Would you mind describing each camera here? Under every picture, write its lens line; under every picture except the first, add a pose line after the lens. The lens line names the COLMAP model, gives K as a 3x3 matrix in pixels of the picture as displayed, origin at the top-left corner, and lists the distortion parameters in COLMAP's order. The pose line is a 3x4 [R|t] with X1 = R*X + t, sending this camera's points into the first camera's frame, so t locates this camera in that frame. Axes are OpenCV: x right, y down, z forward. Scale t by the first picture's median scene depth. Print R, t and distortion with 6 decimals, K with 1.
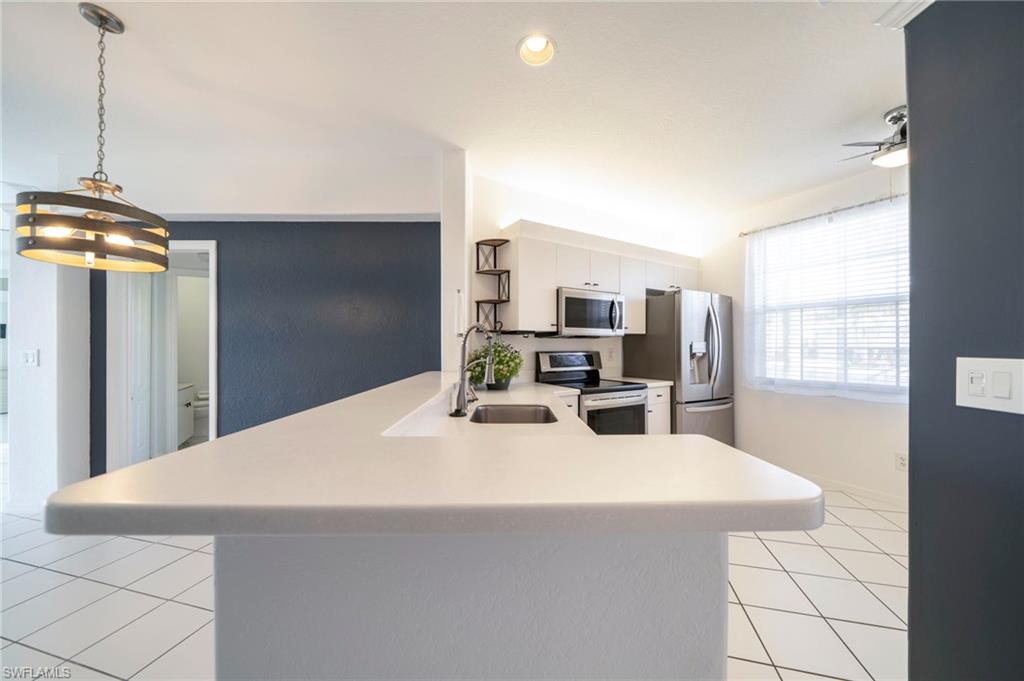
lens RADIAL K [[350.5, 0, 513.6], [0, 350.5, 345.6], [0, 0, 1]] dist [-0.010600, -0.000114]
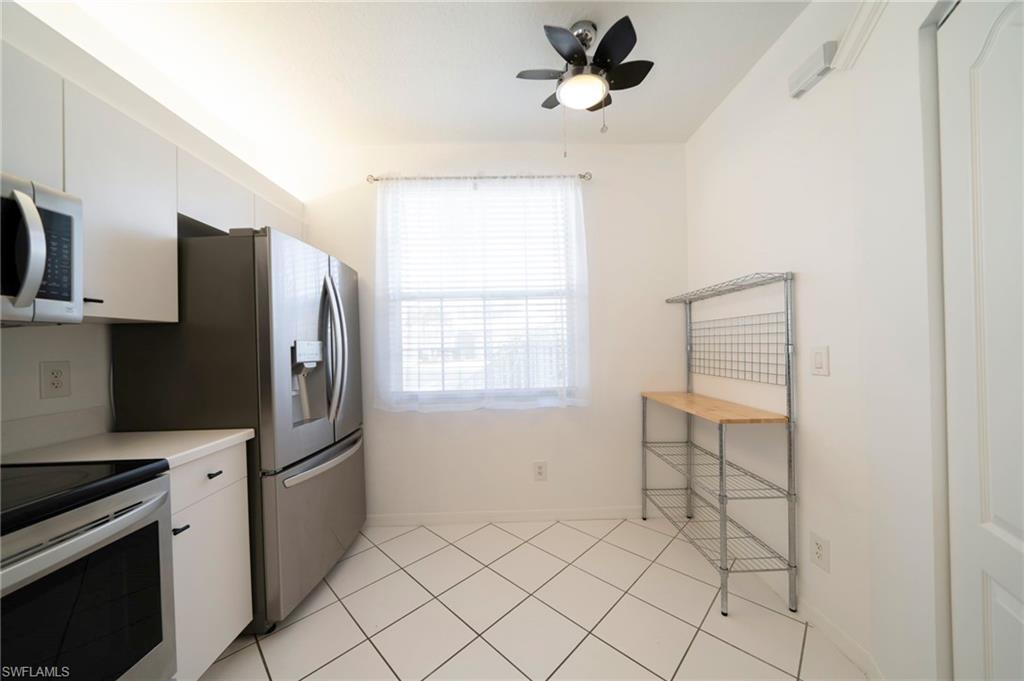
lens RADIAL K [[350.5, 0, 511.7], [0, 350.5, 342.6], [0, 0, 1]] dist [-0.010600, -0.000114]
pose [[0.503642, -0.004468, 0.863901, 0.233258], [0.023275, 0.999694, -0.008399, 0.003270], [-0.863599, 0.024337, 0.503592, 0.476928]]
